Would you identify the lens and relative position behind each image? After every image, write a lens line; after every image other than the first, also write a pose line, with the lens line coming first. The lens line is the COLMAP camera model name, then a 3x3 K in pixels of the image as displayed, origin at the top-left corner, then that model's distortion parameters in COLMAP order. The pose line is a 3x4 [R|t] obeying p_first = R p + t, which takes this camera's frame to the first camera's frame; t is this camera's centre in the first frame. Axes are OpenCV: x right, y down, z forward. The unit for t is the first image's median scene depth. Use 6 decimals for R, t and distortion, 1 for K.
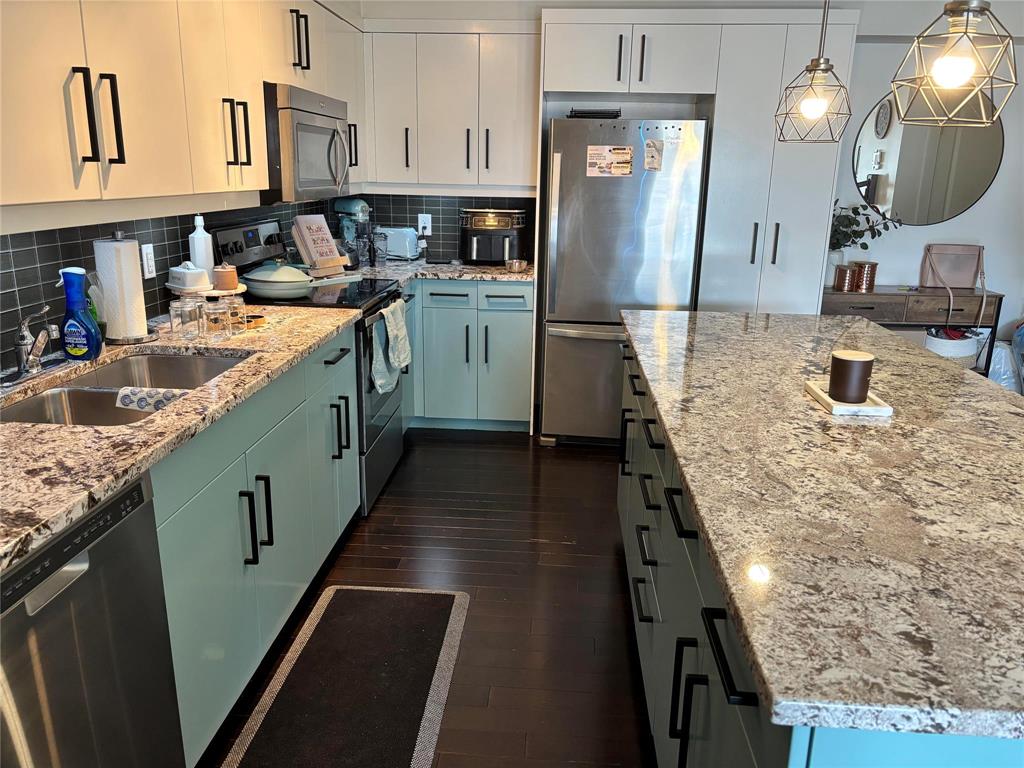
lens RADIAL K [[787.9, 0, 512.0], [0, 787.9, 384.0], [0, 0, 1]] dist [0.005161, 0.000231]
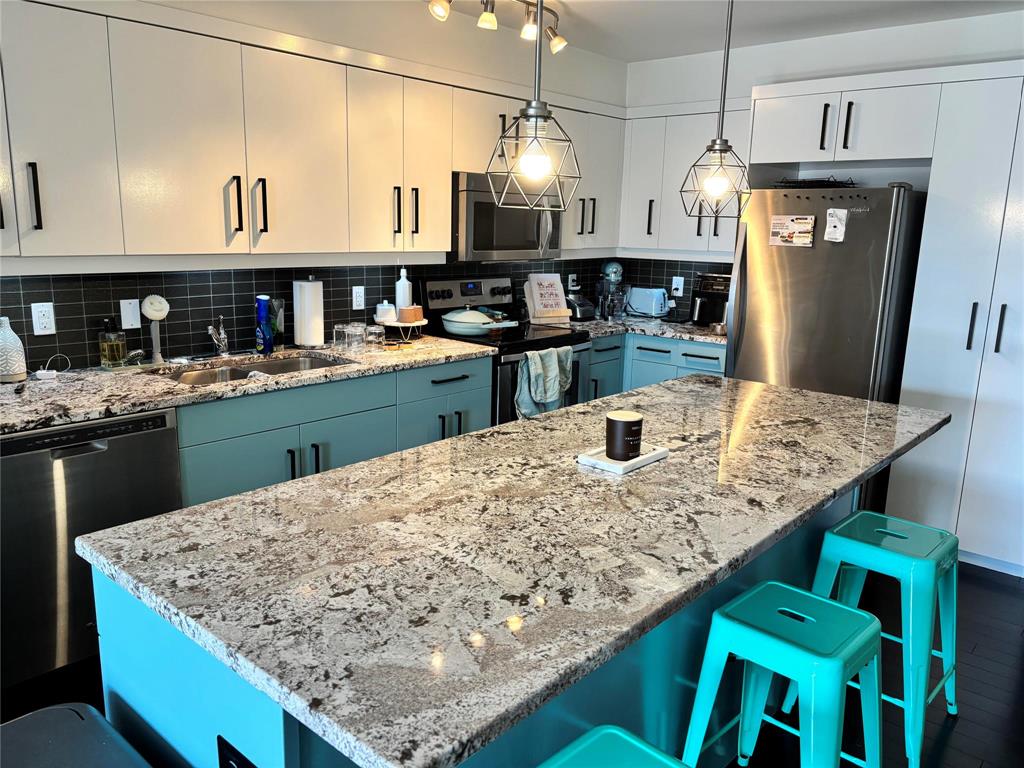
lens RADIAL K [[777.5, 0, 512.0], [0, 777.5, 384.0], [0, 0, 1]] dist [0.133315, -0.280327]
pose [[0.787882, 0.126675, -0.602657, 0.817649], [-0.170179, 0.985293, -0.015379, -0.031803], [0.591846, 0.114676, 0.797852, 0.044115]]
